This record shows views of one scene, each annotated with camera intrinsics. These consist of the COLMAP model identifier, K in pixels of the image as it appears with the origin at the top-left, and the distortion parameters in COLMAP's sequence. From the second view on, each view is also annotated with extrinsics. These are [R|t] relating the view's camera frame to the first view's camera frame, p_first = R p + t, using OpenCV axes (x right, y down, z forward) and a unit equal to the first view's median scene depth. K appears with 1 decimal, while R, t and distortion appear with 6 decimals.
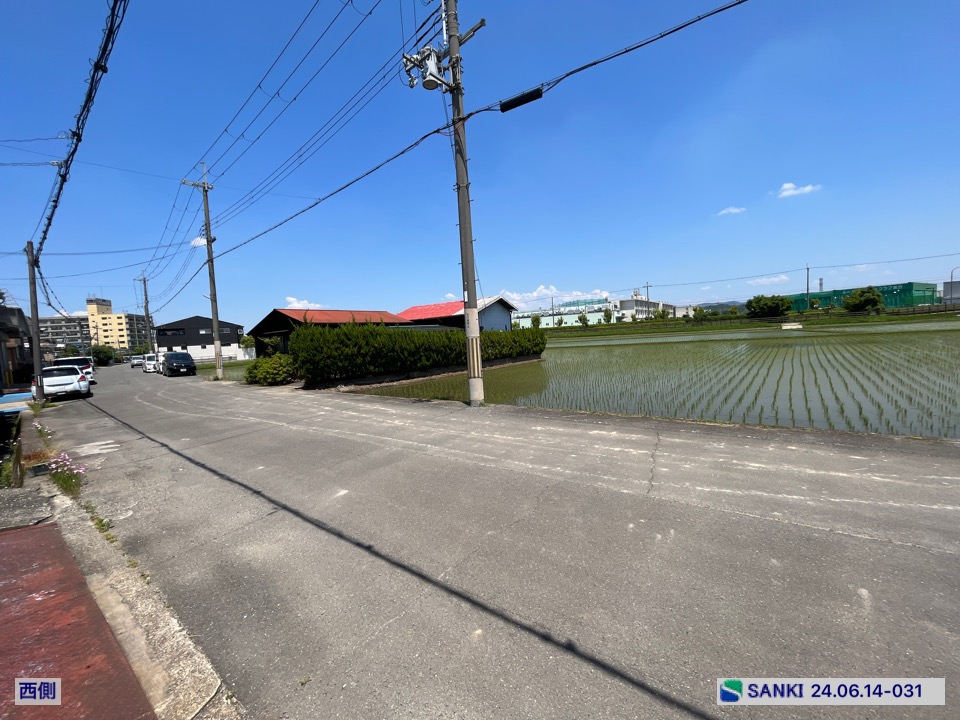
lens RADIAL K [[390.9, 0, 477.0], [0, 390.9, 361.1], [0, 0, 1]] dist [-0.001851, 0.000217]
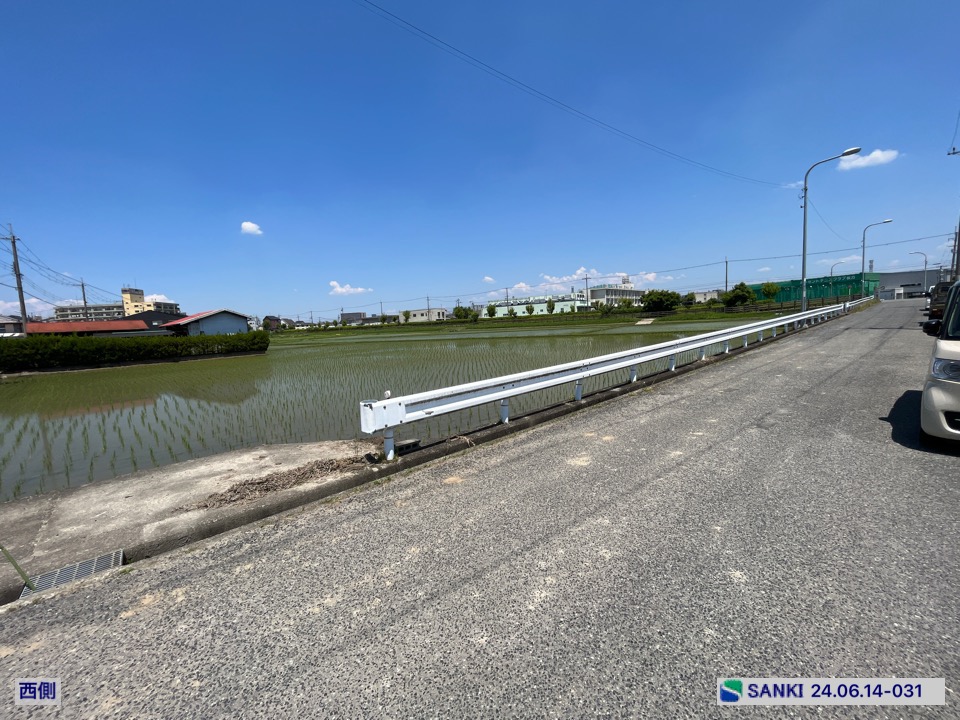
lens RADIAL K [[390.9, 0, 477.2], [0, 390.9, 361.6], [0, 0, 1]] dist [-0.001851, 0.000217]
pose [[0.994759, 0.015827, -0.101013, 0.654291], [-0.011562, 0.999022, 0.042667, -0.028790], [0.101590, -0.041276, 0.993970, -0.179998]]
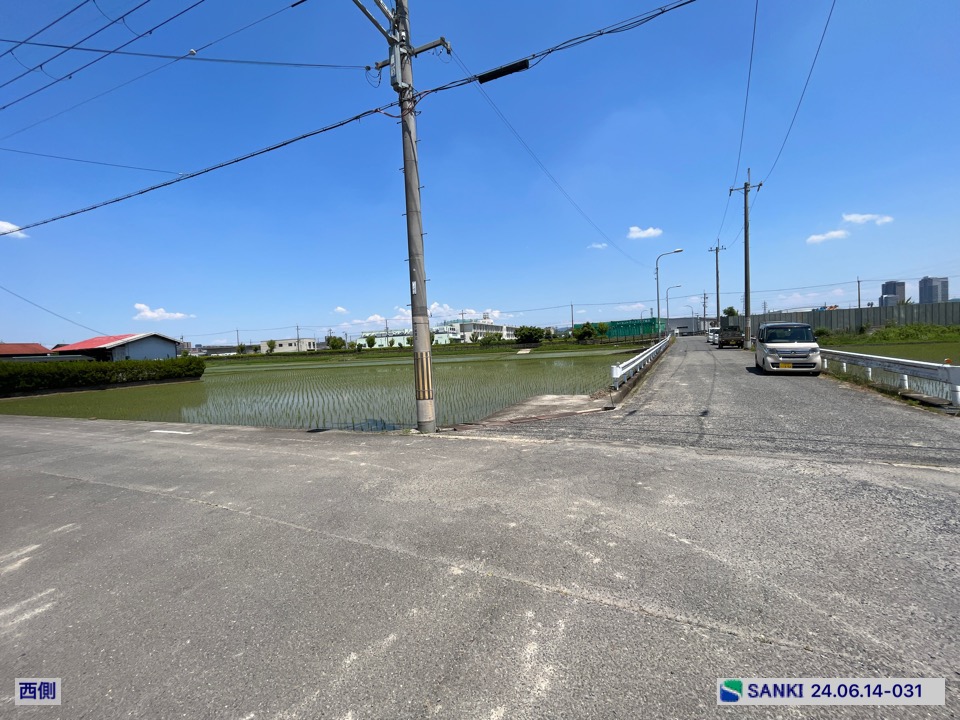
lens RADIAL K [[390.9, 0, 477.1], [0, 390.9, 366.0], [0, 0, 1]] dist [-0.001851, 0.000217]
pose [[0.965334, 0.000512, 0.261018, 0.450968], [0.007239, 0.999561, -0.028732, -0.006097], [-0.260918, 0.029625, 0.964906, -0.315555]]
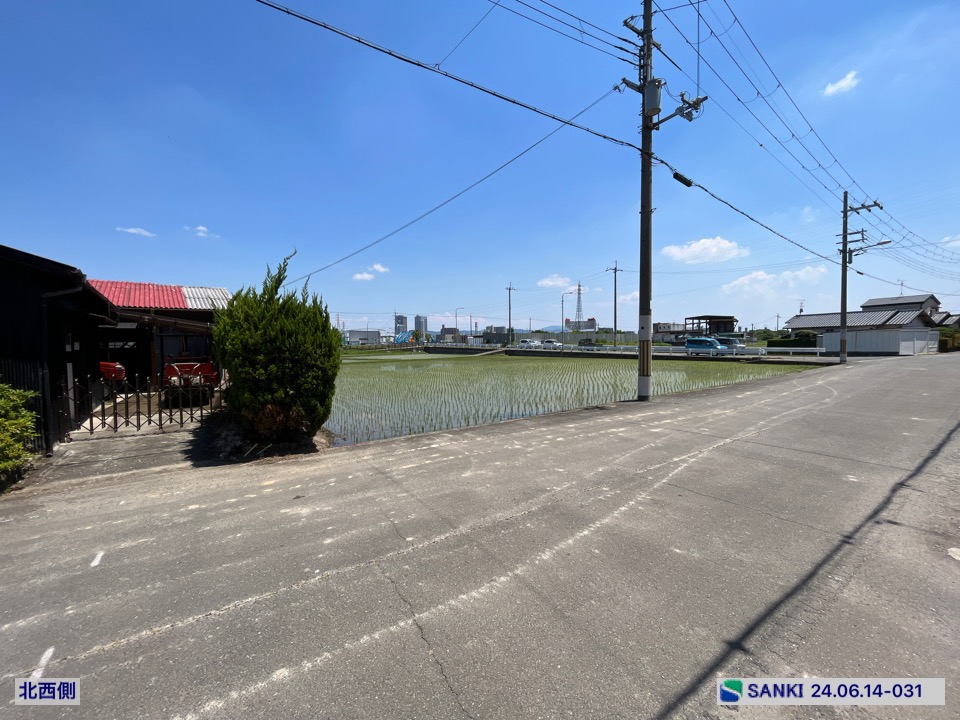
lens RADIAL K [[390.9, 0, 476.8], [0, 390.9, 360.2], [0, 0, 1]] dist [-0.001851, 0.000217]
pose [[0.276300, 0.020083, 0.960862, -0.269058], [0.060397, 0.997443, -0.038215, 0.002573], [-0.959172, 0.068592, 0.274380, 0.250432]]
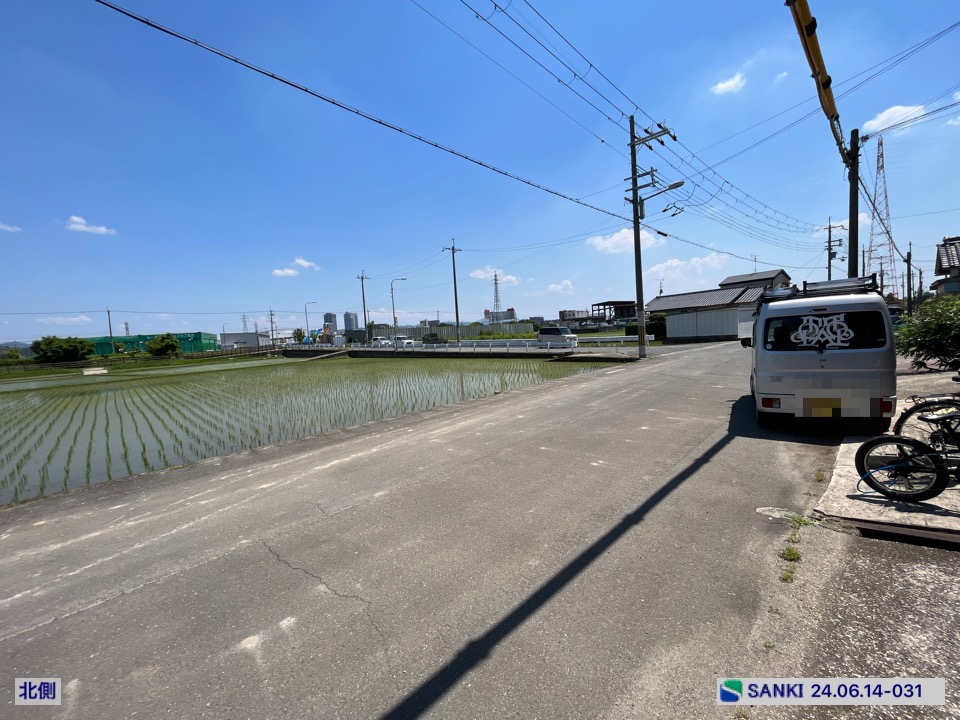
lens RADIAL K [[390.9, 0, 477.2], [0, 390.9, 361.5], [0, 0, 1]] dist [-0.001851, 0.000217]
pose [[0.125719, -0.011906, 0.991994, 0.014703], [0.121822, 0.992546, -0.003526, 0.000596], [-0.984558, 0.121290, 0.126232, -0.002480]]
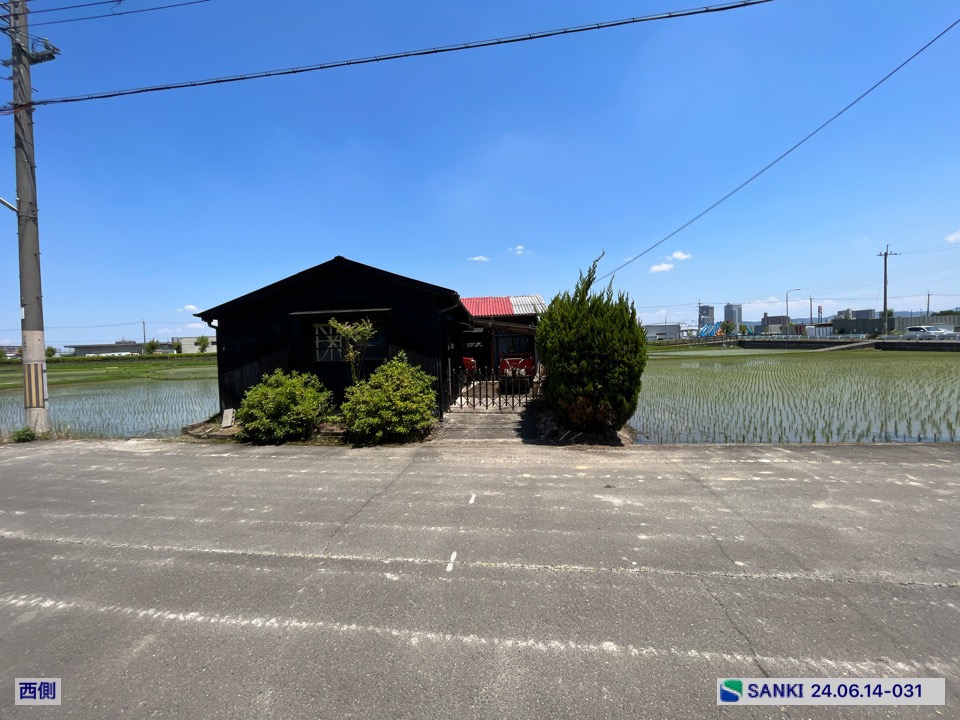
lens RADIAL K [[390.9, 0, 477.1], [0, 390.9, 360.0], [0, 0, 1]] dist [-0.001851, 0.000217]
pose [[0.841938, 0.016603, 0.539319, -0.272099], [0.017630, 0.998146, -0.058250, 0.002454], [-0.539286, 0.058552, 0.840085, 0.252841]]
